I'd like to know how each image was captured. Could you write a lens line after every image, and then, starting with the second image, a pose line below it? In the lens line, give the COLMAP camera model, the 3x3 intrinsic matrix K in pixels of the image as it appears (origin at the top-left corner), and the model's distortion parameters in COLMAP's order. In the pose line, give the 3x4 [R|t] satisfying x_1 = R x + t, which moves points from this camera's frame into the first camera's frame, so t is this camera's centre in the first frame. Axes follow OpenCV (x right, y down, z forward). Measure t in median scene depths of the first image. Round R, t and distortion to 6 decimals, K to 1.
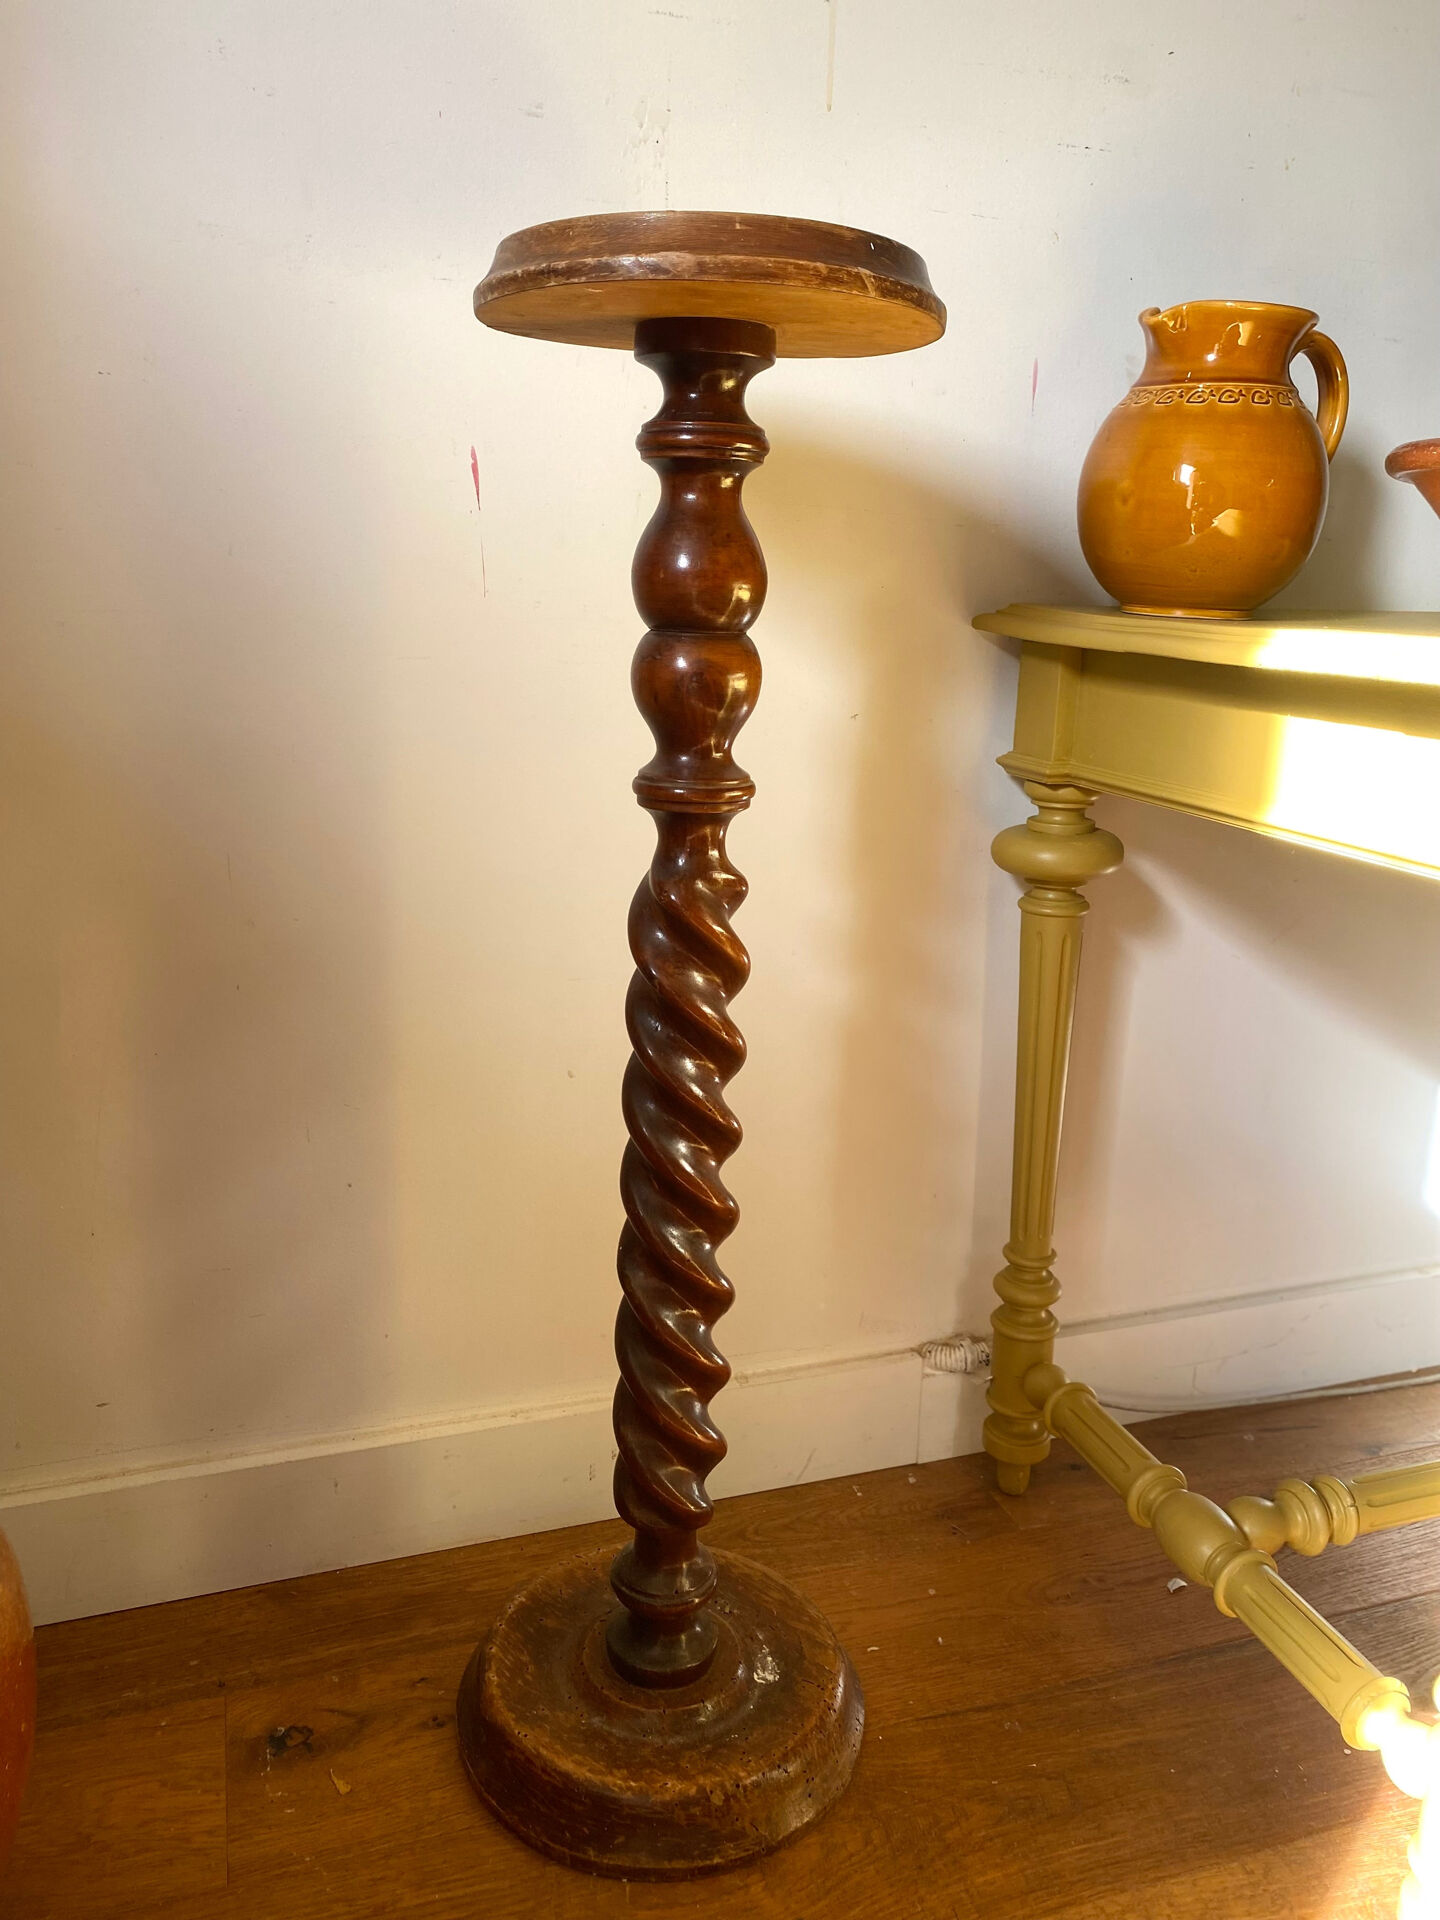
lens RADIAL K [[1476.9, 0, 720.1], [0, 1476.9, 944.9], [0, 0, 1]] dist [0.025710, -0.029097]
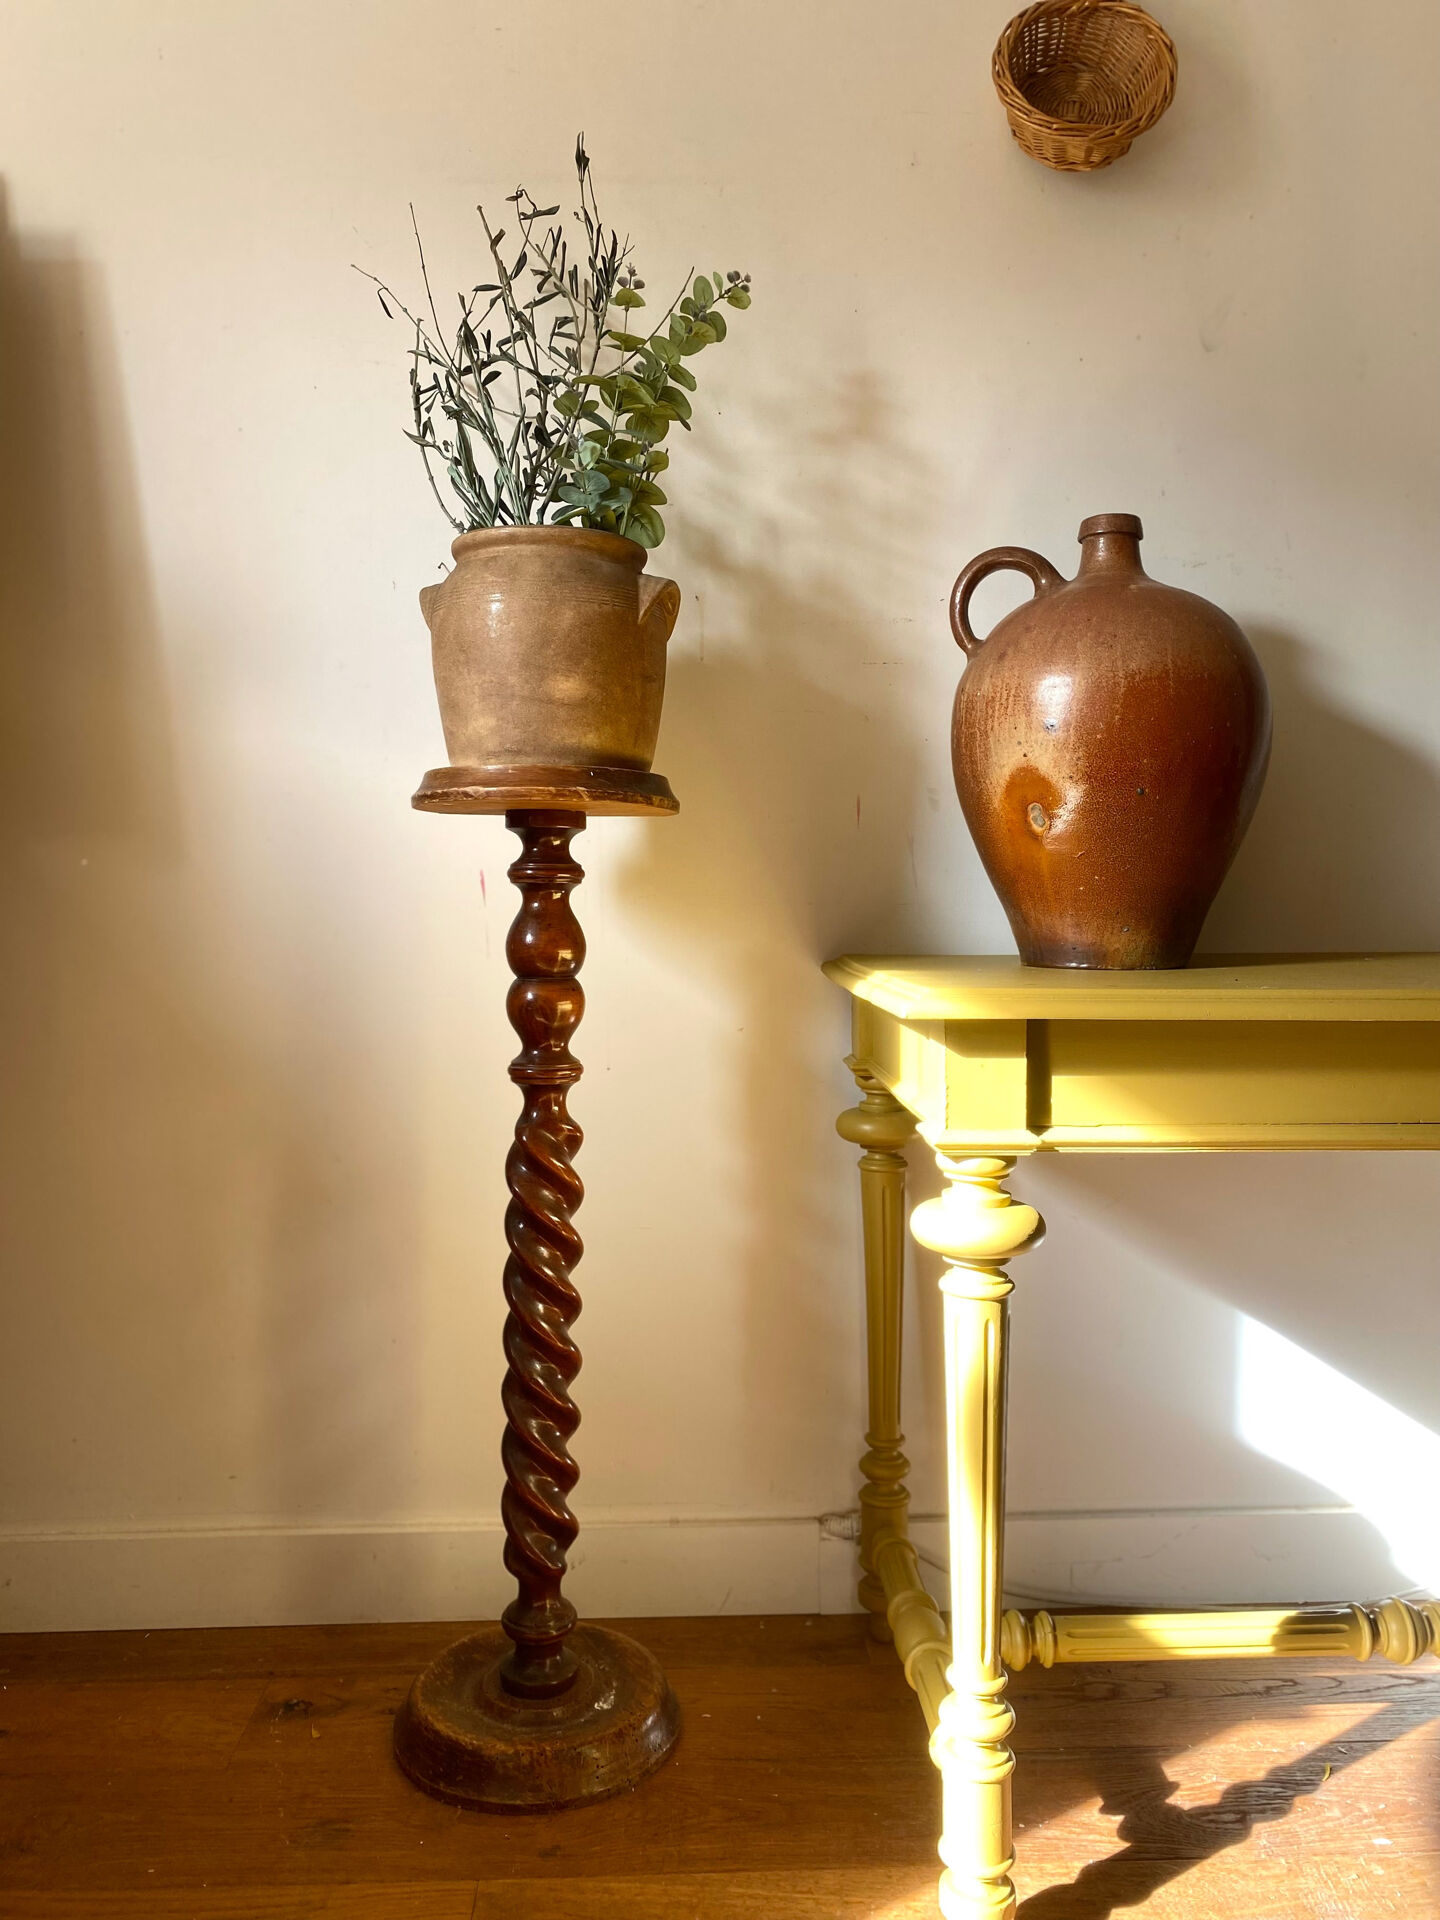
lens RADIAL K [[1476.9, 0, 716.9], [0, 1476.9, 944.5], [0, 0, 1]] dist [0.025710, -0.029097]
pose [[0.958539, -0.018219, -0.284378, 0.557417], [-0.044506, 0.976136, -0.212553, 0.084505], [0.281464, 0.216397, 0.934853, -0.448366]]
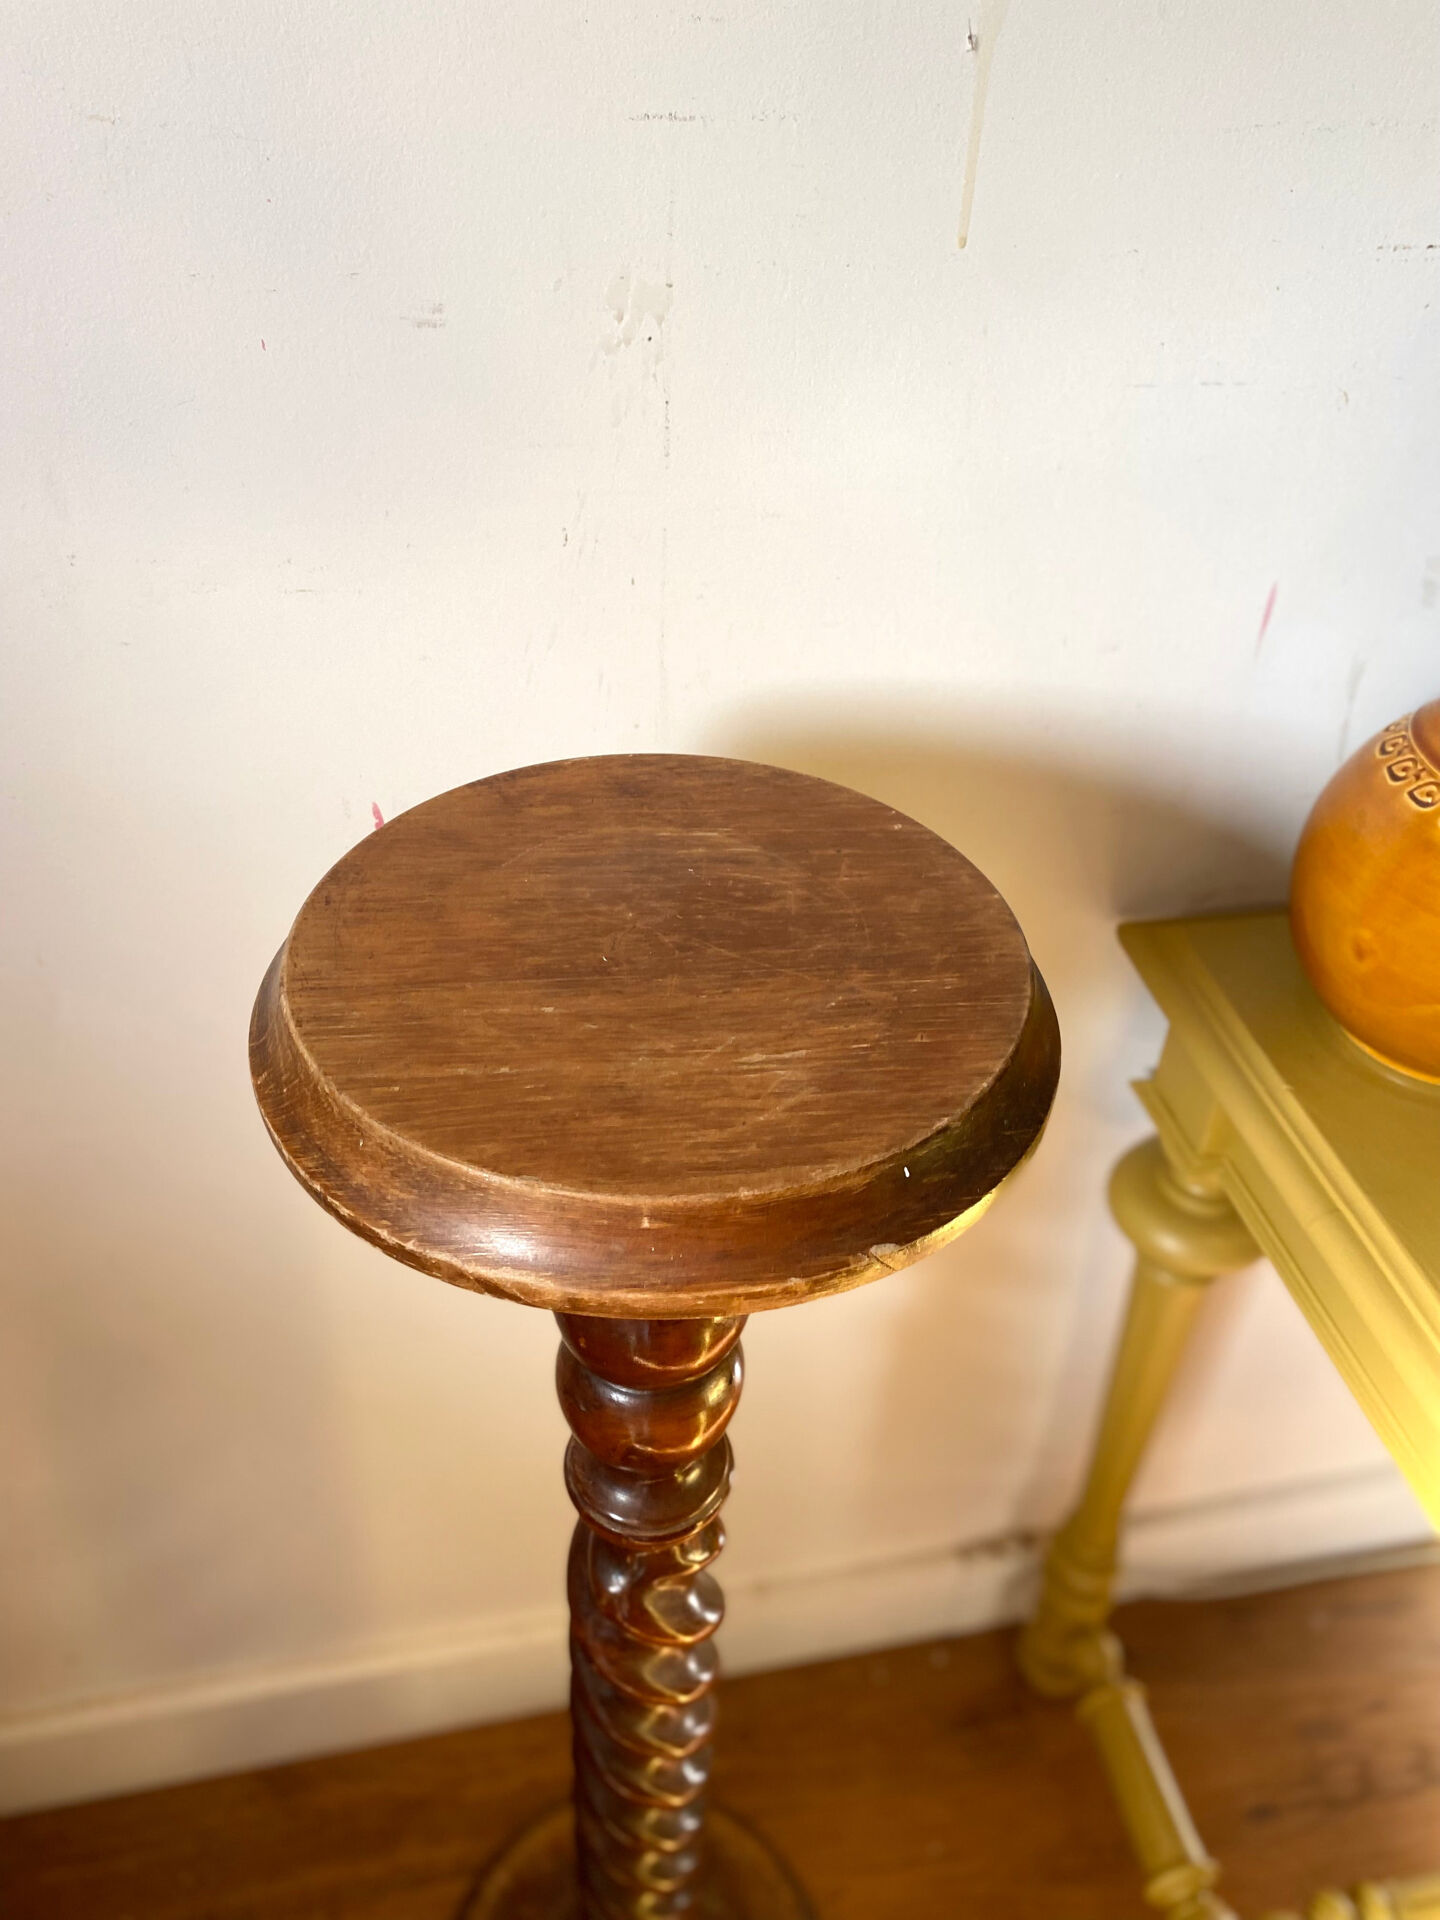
lens RADIAL K [[1476.9, 0, 724.1], [0, 1476.9, 948.2], [0, 0, 1]] dist [0.025710, -0.029097]
pose [[0.992917, 0.077224, -0.090292, 0.056791], [-0.035552, 0.918255, 0.394391, -0.551927], [0.113368, -0.388388, 0.914496, 0.384189]]
